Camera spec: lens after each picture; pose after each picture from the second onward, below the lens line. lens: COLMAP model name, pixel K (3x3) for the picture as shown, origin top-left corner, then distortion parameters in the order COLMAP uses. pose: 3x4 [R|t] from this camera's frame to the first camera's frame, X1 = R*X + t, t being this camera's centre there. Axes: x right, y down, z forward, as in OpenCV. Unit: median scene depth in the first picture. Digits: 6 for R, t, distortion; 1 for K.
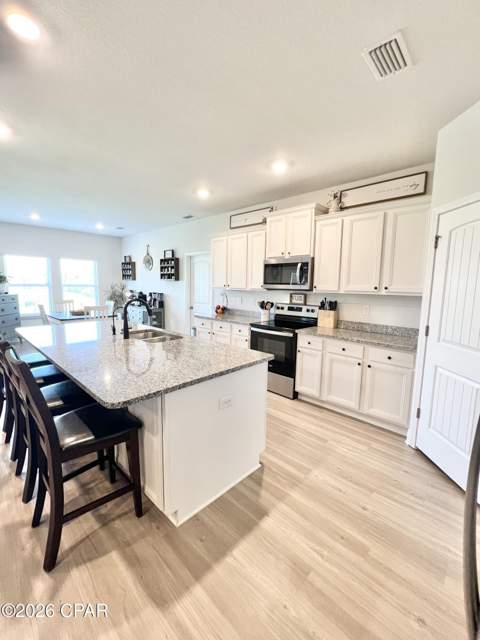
lens RADIAL K [[271.0, 0, 242.0], [0, 271.0, 318.8], [0, 0, 1]] dist [-0.000648, -0.000178]
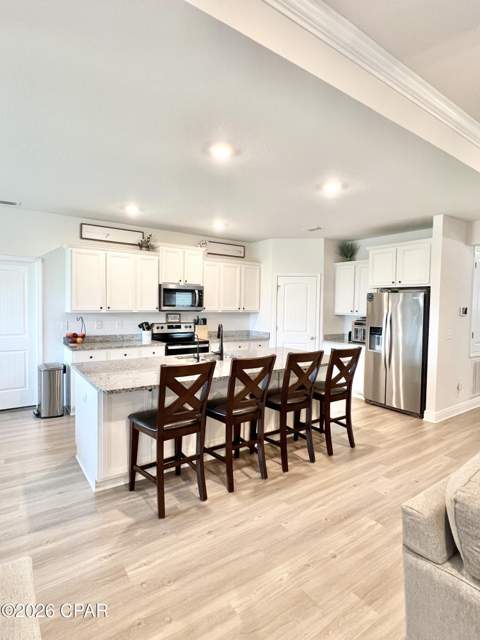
lens RADIAL K [[341.1, 0, 240.0], [0, 341.1, 320.0], [0, 0, 1]] dist [-0.005113, -0.000569]
pose [[0.195659, -0.054152, 0.979176, -1.523229], [0.112891, 0.993080, 0.032363, -0.104560], [-0.974153, 0.104208, 0.200418, 0.548742]]
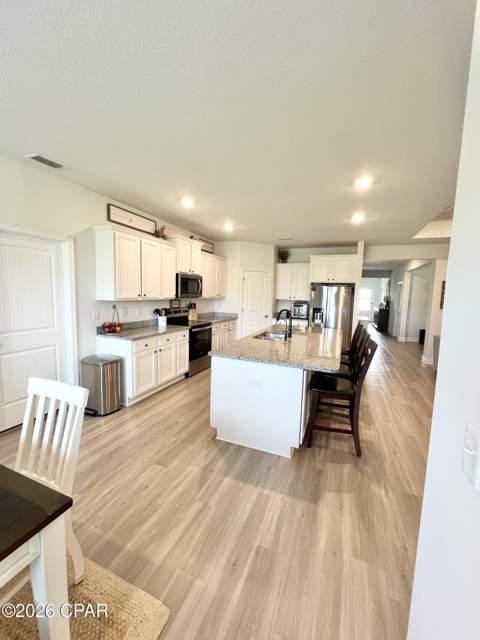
lens RADIAL K [[256.0, 0, 239.6], [0, 256.0, 318.9], [0, 0, 1]] dist [0.000700, 0.000082]
pose [[-0.359097, -0.122050, 0.925285, -1.372223], [0.085521, 0.982938, 0.162845, -0.228824], [-0.929374, 0.137609, -0.342532, 1.477850]]
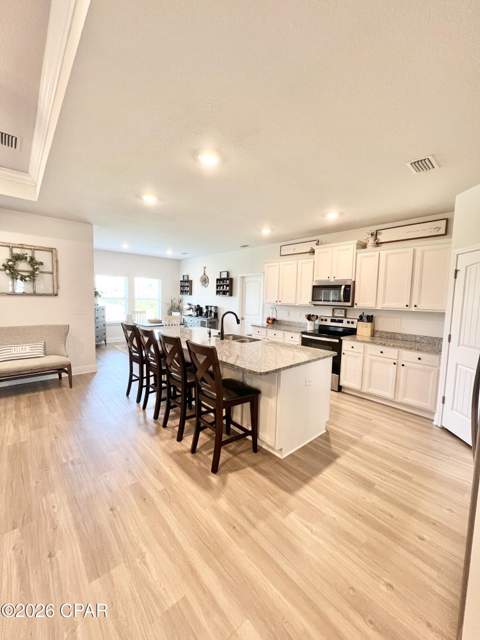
lens RADIAL K [[254.2, 0, 242.8], [0, 254.2, 319.0], [0, 0, 1]] dist [0.001216, 0.000118]
pose [[0.997024, 0.015934, -0.075427, -0.192806], [-0.019084, 0.998967, -0.041229, 0.015853], [0.074692, 0.042546, 0.996299, -0.265992]]
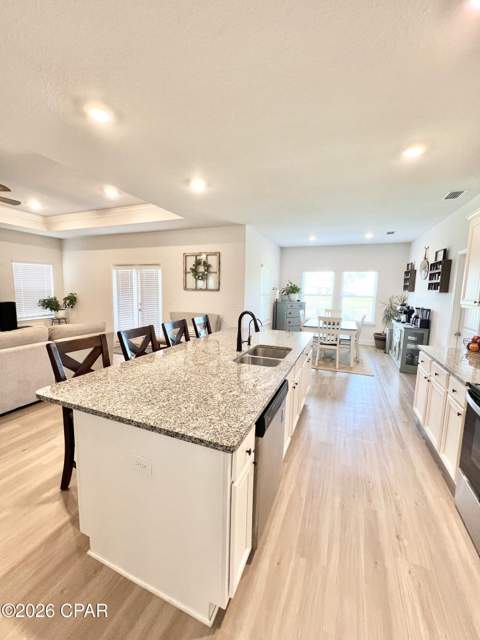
lens RADIAL K [[256.0, 0, 239.6], [0, 256.0, 318.9], [0, 0, 1]] dist [0.000700, 0.000082]
pose [[0.361177, 0.103459, -0.926740, 0.361029], [-0.135281, 0.989126, 0.057700, -0.082747], [0.922632, 0.104531, 0.371246, 0.561225]]
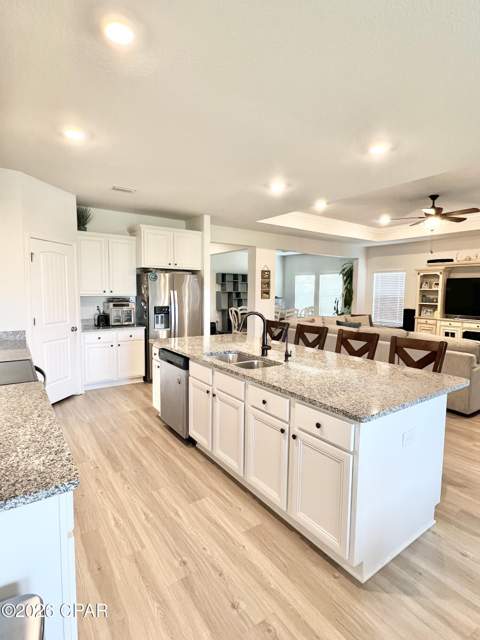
lens RADIAL K [[341.1, 0, 240.0], [0, 341.1, 320.0], [0, 0, 1]] dist [-0.005113, -0.000569]
pose [[-0.978499, -0.042461, 0.201835, -0.495363], [0.001903, 0.976679, 0.214695, -0.242315], [-0.206244, 0.210463, -0.955599, 1.798614]]
